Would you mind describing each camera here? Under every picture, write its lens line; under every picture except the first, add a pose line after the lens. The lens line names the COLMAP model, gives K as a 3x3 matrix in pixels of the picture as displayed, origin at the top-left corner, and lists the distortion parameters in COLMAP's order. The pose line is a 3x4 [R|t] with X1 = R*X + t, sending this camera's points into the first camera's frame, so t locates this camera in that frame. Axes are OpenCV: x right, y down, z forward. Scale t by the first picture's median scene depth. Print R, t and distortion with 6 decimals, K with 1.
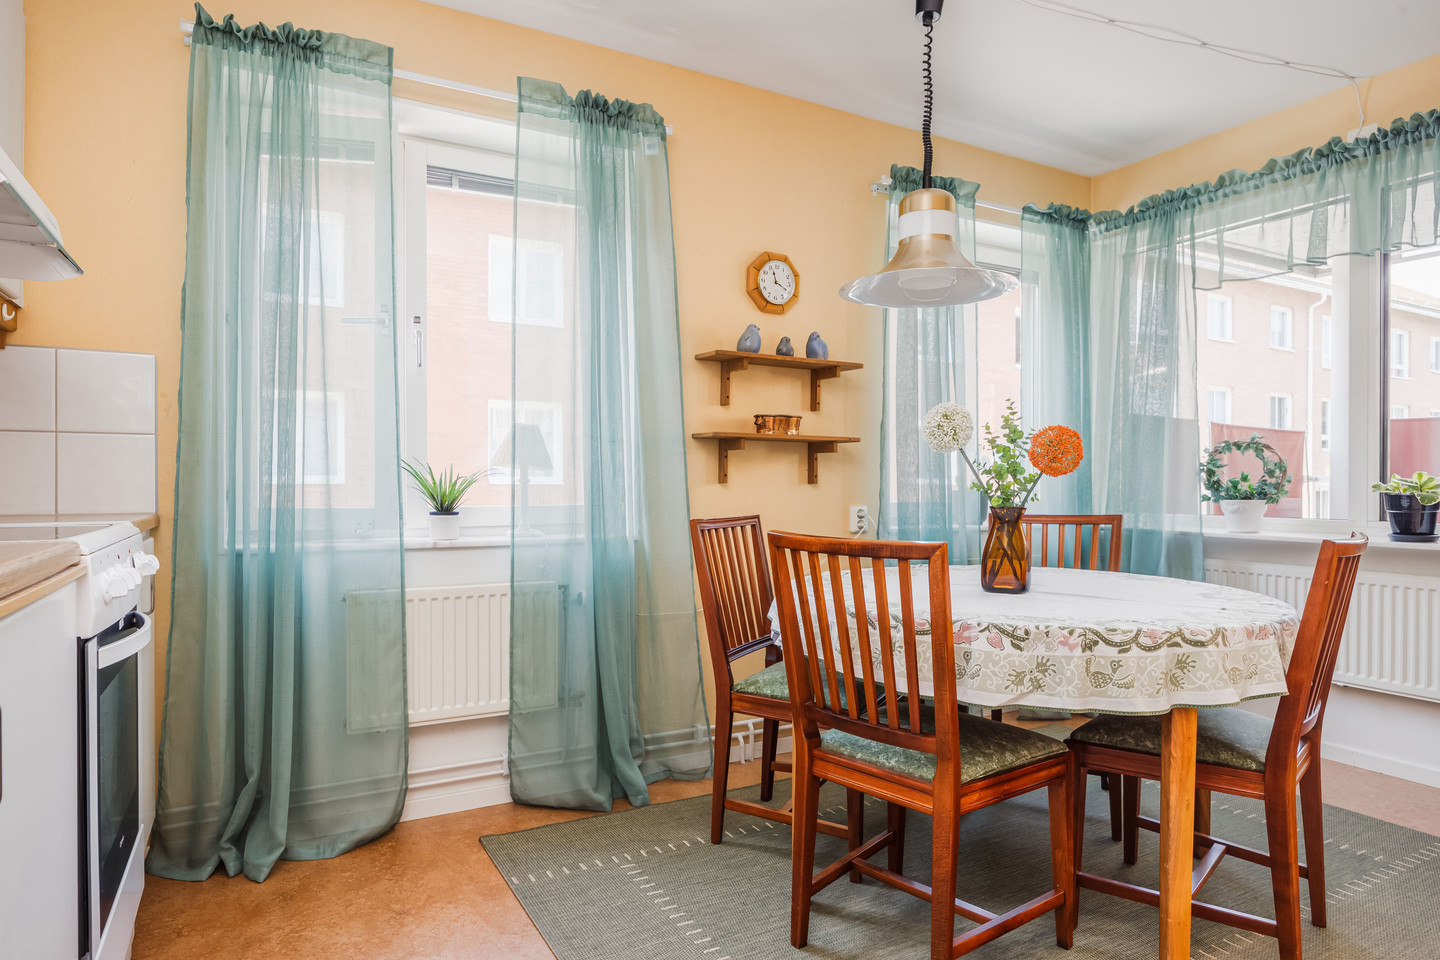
lens RADIAL K [[841.5, 0, 722.2], [0, 841.5, 492.2], [0, 0, 1]] dist [-0.012360, -0.001188]
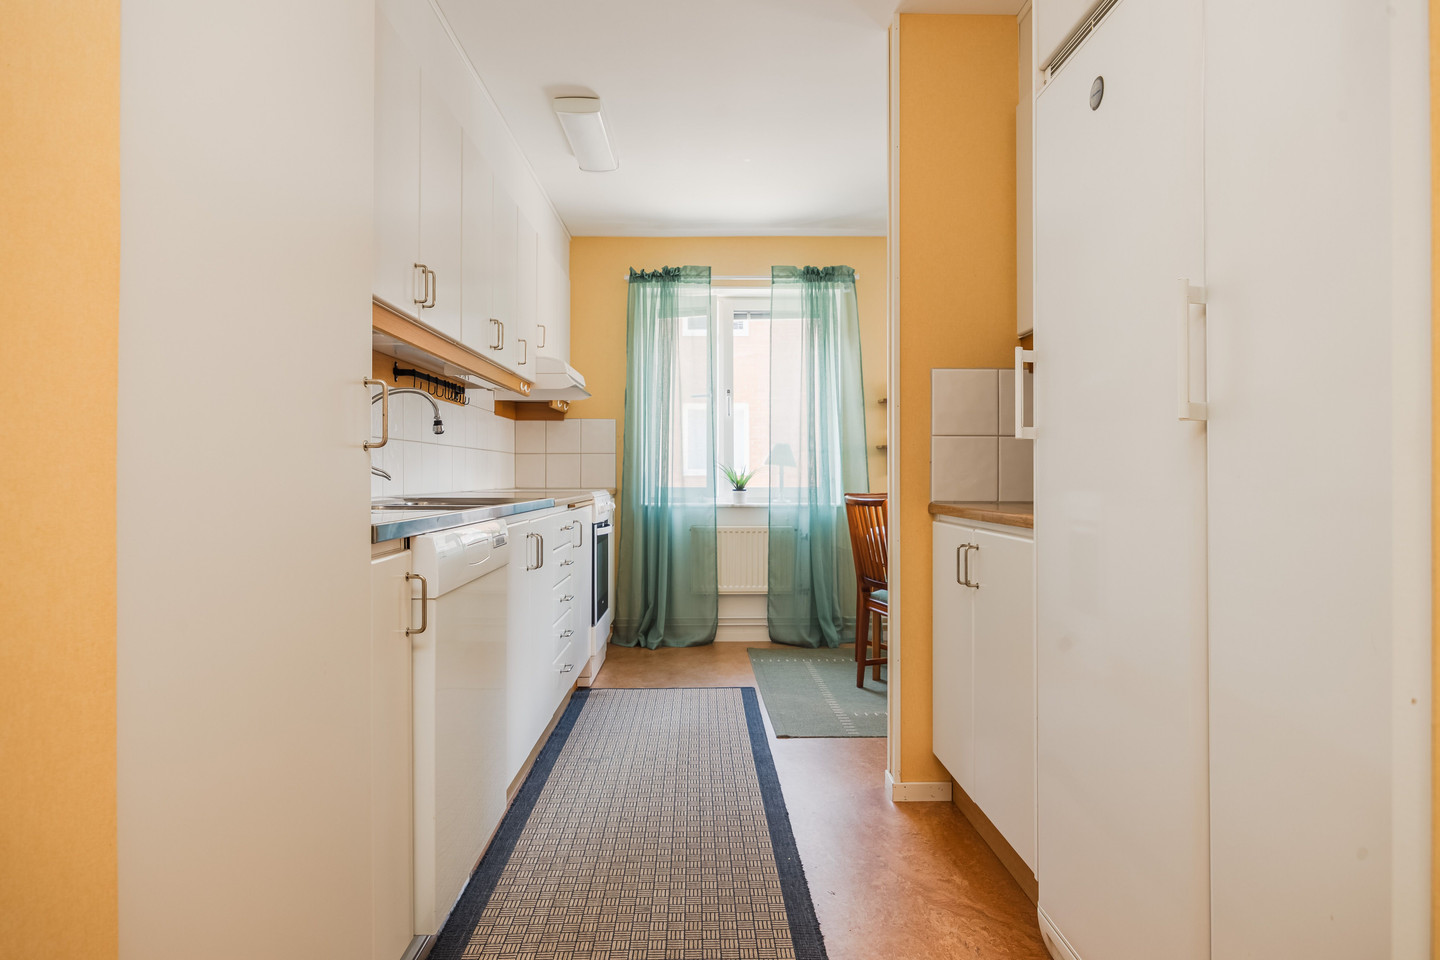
lens RADIAL K [[865.4, 0, 717.8], [0, 865.4, 480.2], [0, 0, 1]] dist [-0.001166, 0.001858]
pose [[0.884575, -0.004288, -0.466378, 0.617346], [-0.001703, 0.999921, -0.012424, 0.028034], [0.466395, 0.011784, 0.884498, -0.881643]]
